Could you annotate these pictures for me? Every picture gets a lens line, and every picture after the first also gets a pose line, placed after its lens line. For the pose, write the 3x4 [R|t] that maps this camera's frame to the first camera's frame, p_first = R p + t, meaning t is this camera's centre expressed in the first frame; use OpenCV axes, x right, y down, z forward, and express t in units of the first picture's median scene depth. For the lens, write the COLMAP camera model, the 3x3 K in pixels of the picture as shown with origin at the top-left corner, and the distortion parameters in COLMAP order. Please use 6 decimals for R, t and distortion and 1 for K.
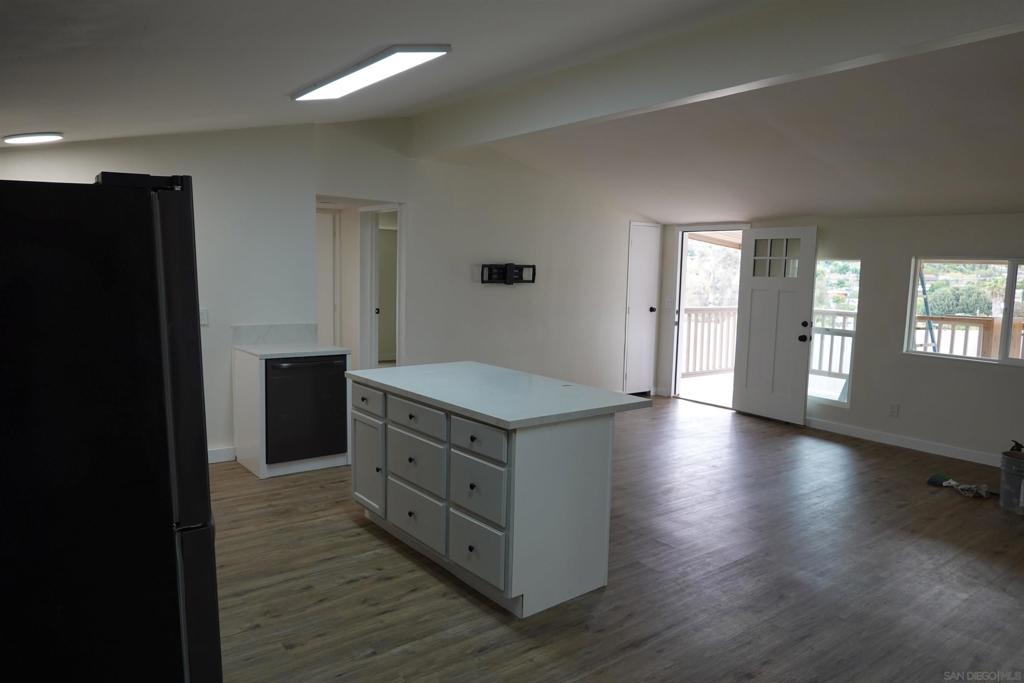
lens RADIAL K [[682.5, 0, 509.0], [0, 682.5, 344.2], [0, 0, 1]] dist [0.001340, 0.000969]
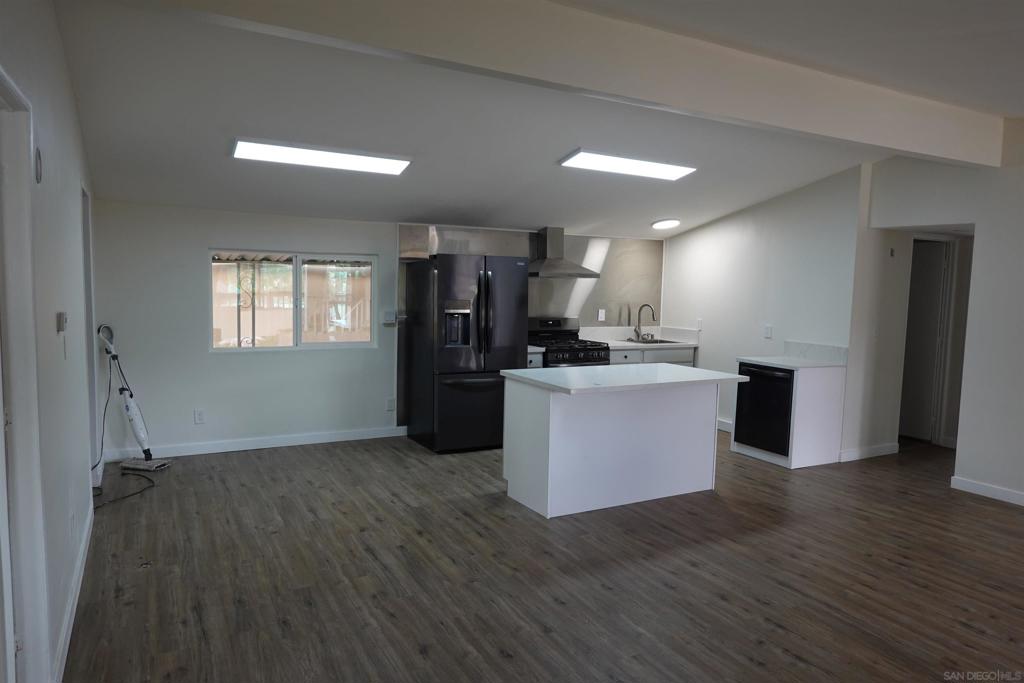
lens RADIAL K [[682.5, 0, 516.4], [0, 682.5, 337.6], [0, 0, 1]] dist [0.001340, 0.000969]
pose [[-0.141962, 0.059032, -0.988110, 0.727200], [-0.141082, 0.986823, 0.079225, -0.048262], [0.979767, 0.150651, -0.131763, 0.529470]]
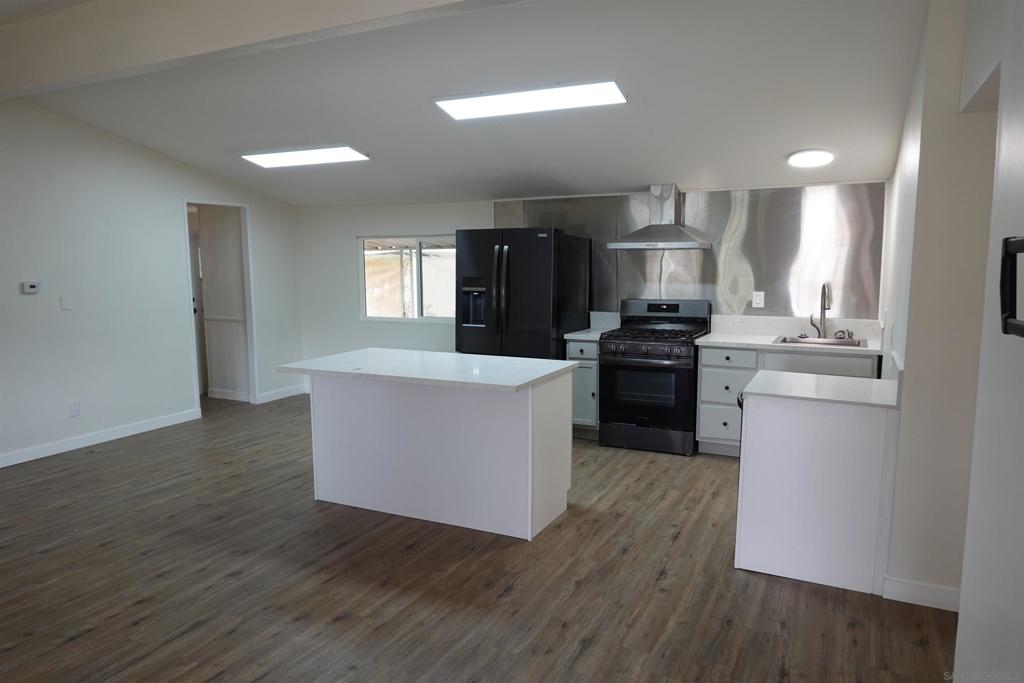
lens RADIAL K [[682.5, 0, 512.2], [0, 682.5, 345.1], [0, 0, 1]] dist [0.001340, 0.000969]
pose [[-0.896816, 0.037780, -0.440788, 0.182662], [-0.064608, 0.974481, 0.214973, -0.119366], [0.437661, 0.221270, -0.871489, 1.114920]]
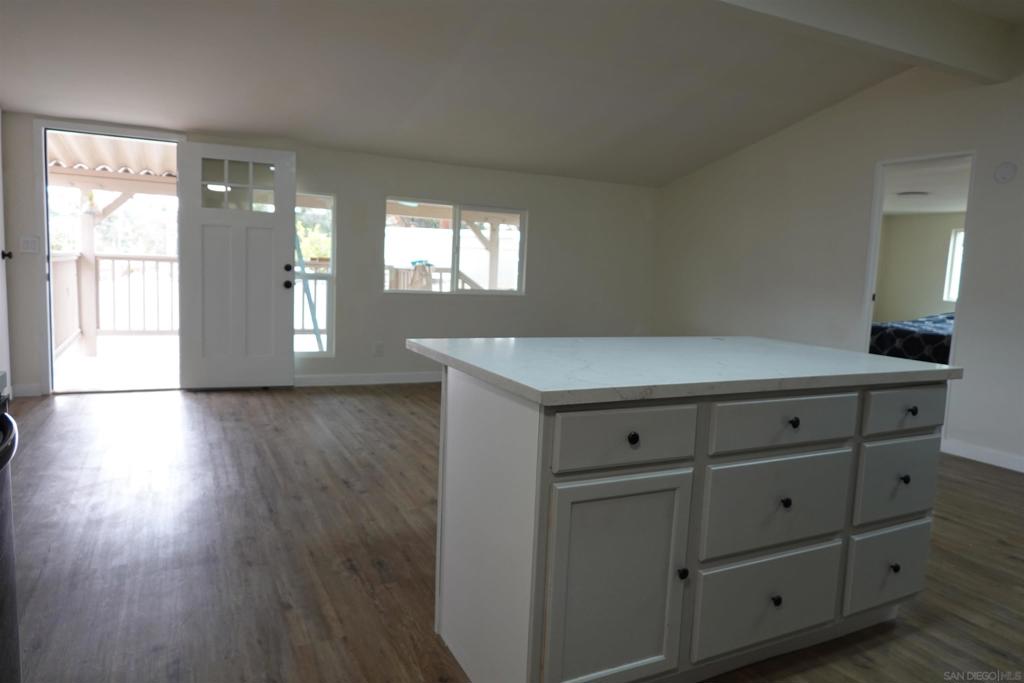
lens RADIAL K [[682.5, 0, 513.5], [0, 682.5, 341.1], [0, 0, 1]] dist [0.001340, 0.000969]
pose [[0.190049, -0.126685, 0.973567, -0.359990], [0.069138, 0.990905, 0.115445, -0.018402], [-0.979337, 0.045370, 0.197079, 0.567487]]
